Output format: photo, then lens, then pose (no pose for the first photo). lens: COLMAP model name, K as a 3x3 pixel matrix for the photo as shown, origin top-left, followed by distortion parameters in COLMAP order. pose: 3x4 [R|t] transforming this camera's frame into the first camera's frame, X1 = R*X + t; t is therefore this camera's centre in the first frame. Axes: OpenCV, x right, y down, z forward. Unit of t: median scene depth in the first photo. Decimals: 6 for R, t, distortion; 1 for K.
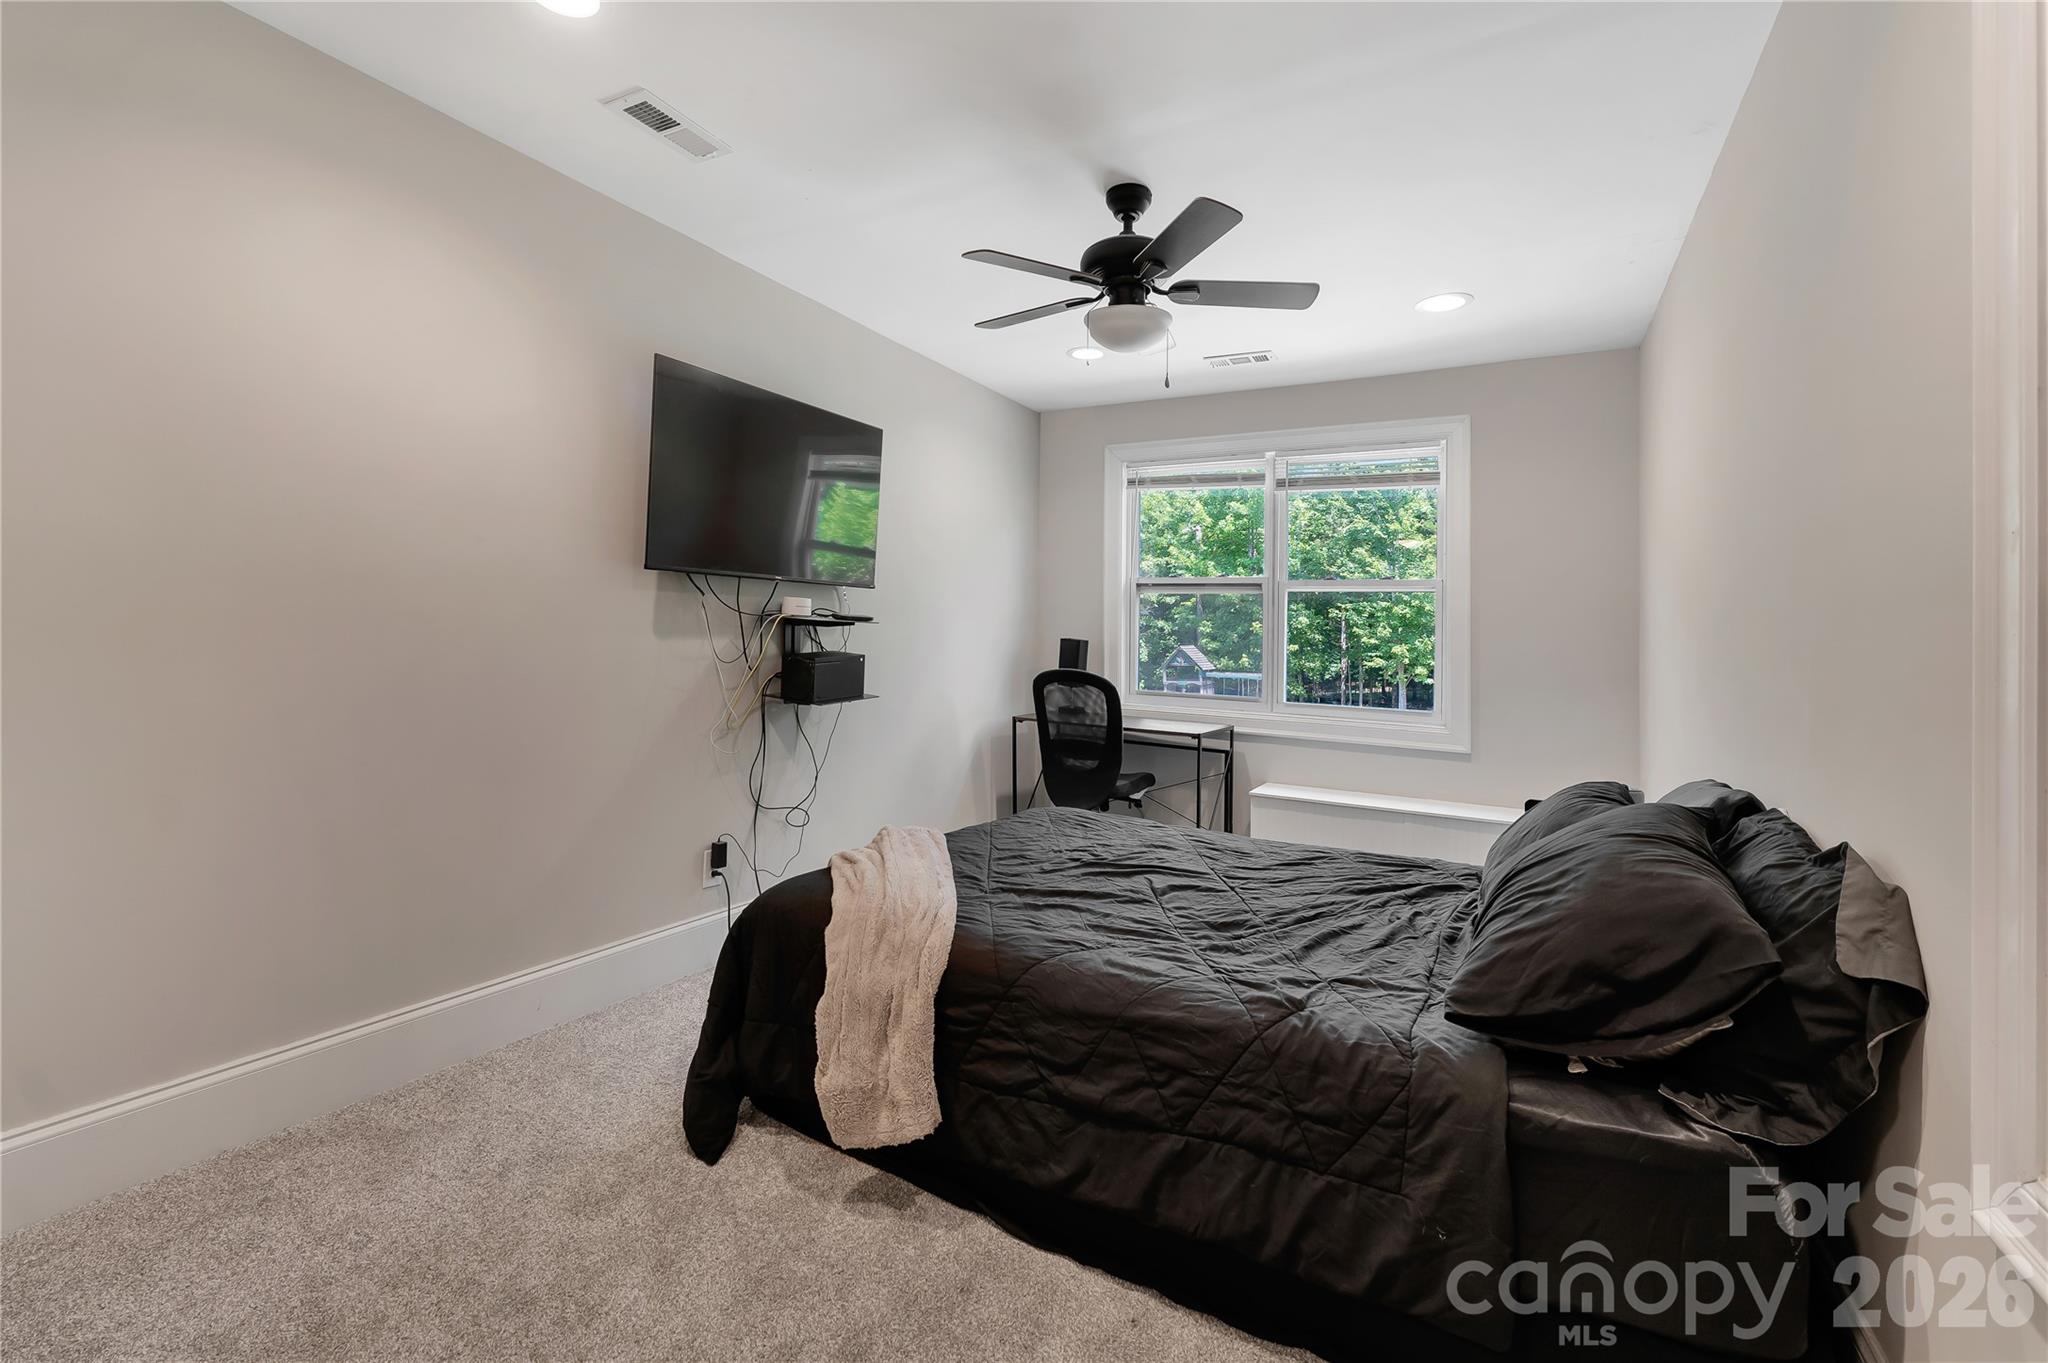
lens RADIAL K [[840.1, 0, 1017.8], [0, 840.1, 684.3], [0, 0, 1]] dist [0.000838, 0.000048]
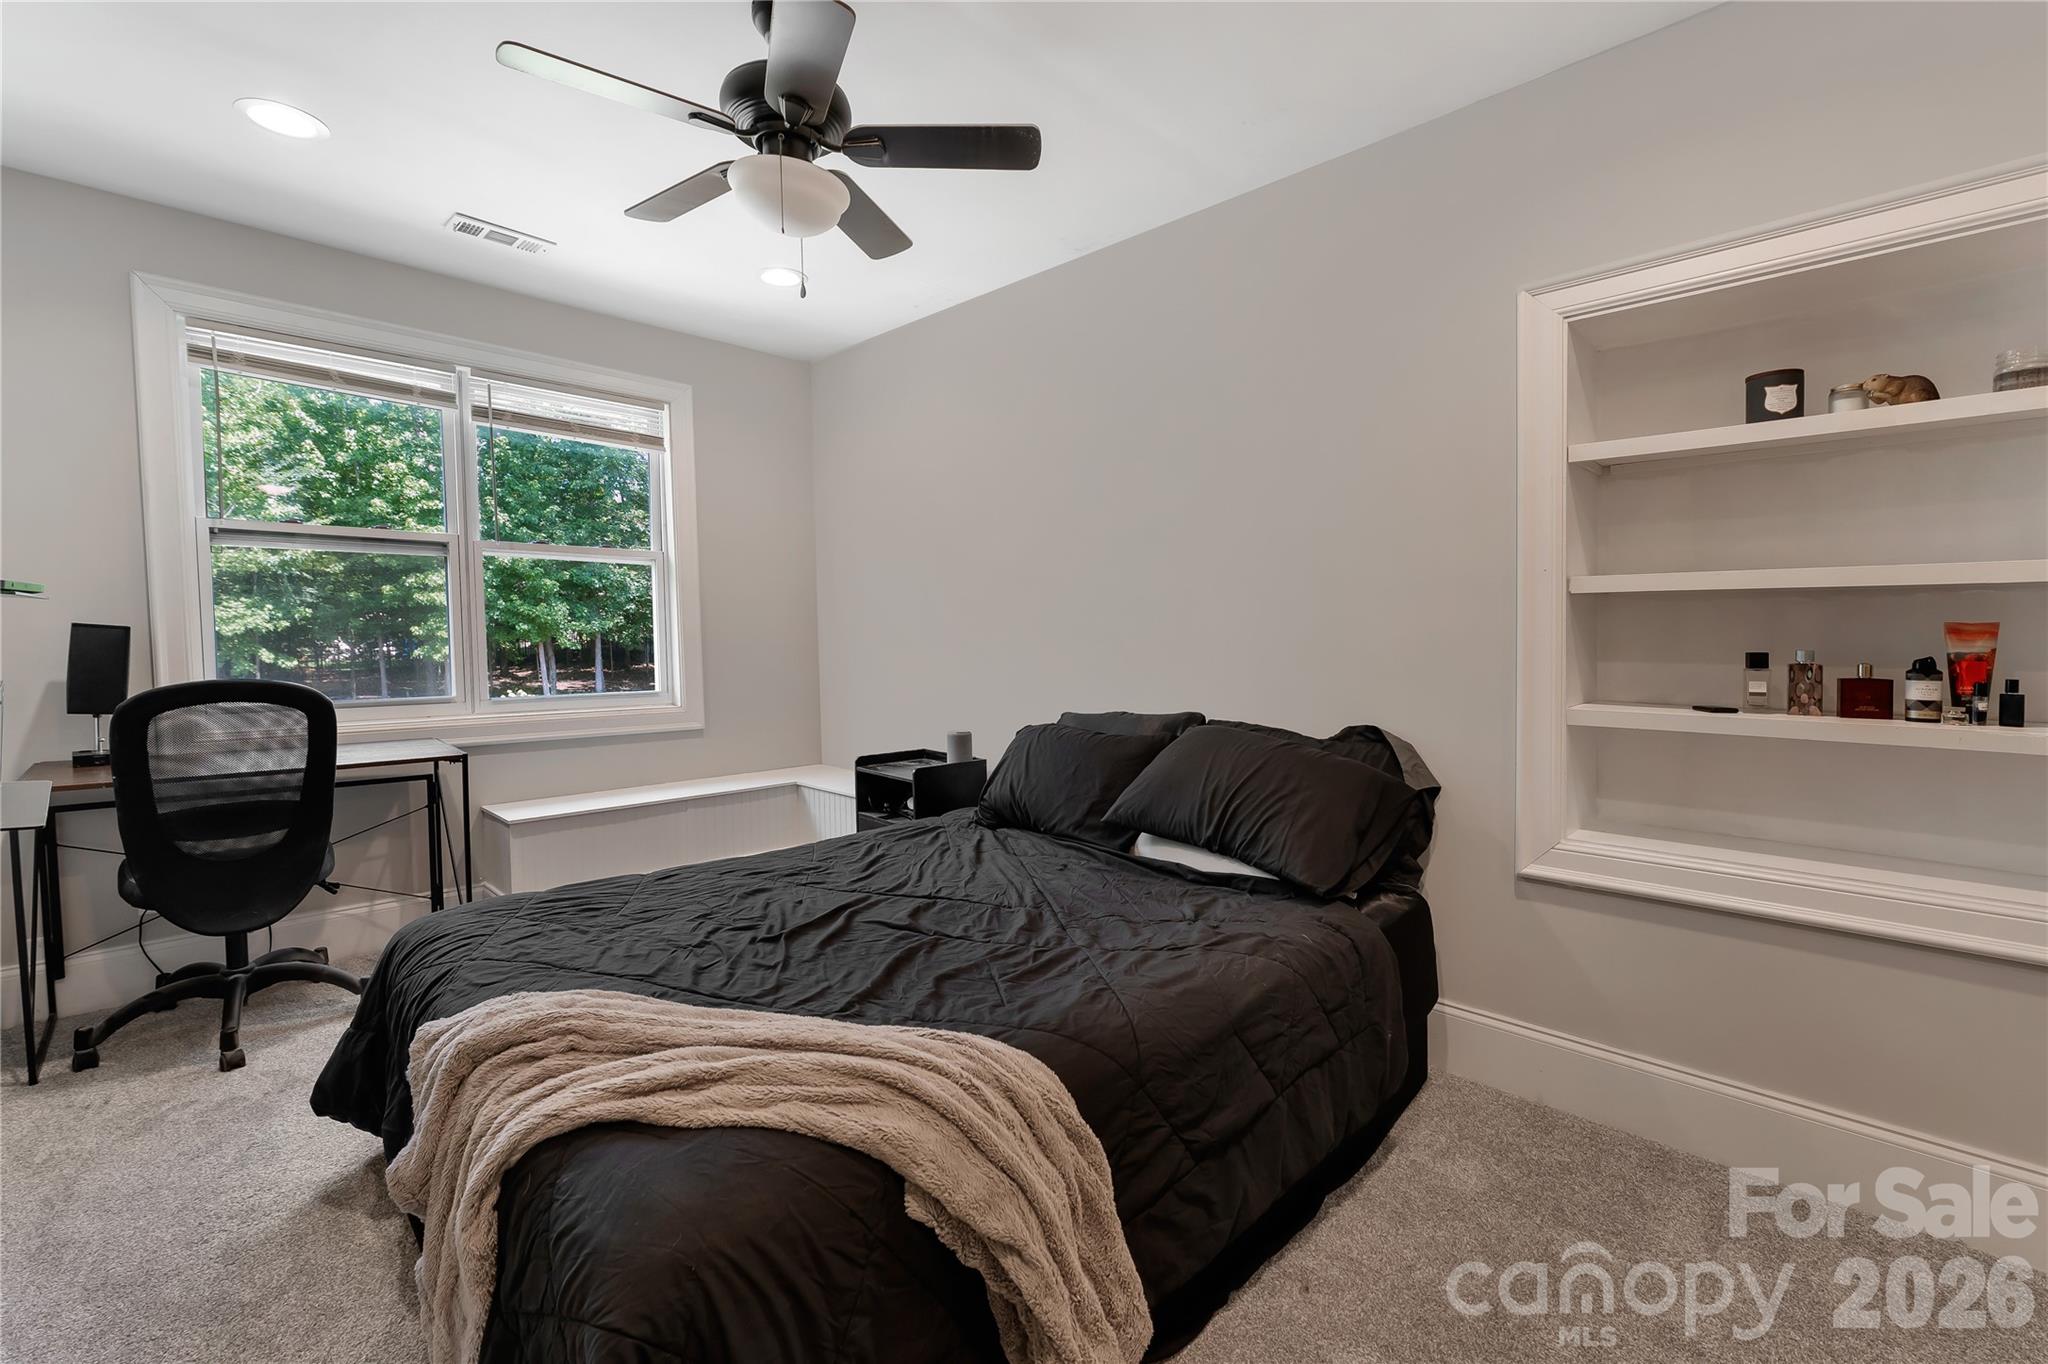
lens RADIAL K [[840.1, 0, 1017.8], [0, 840.1, 684.8], [0, 0, 1]] dist [0.000838, 0.000048]
pose [[0.316533, -0.097381, 0.943570, -0.321893], [0.061155, 0.994742, 0.082147, -0.031948], [-0.946608, 0.031702, 0.320824, 0.356602]]
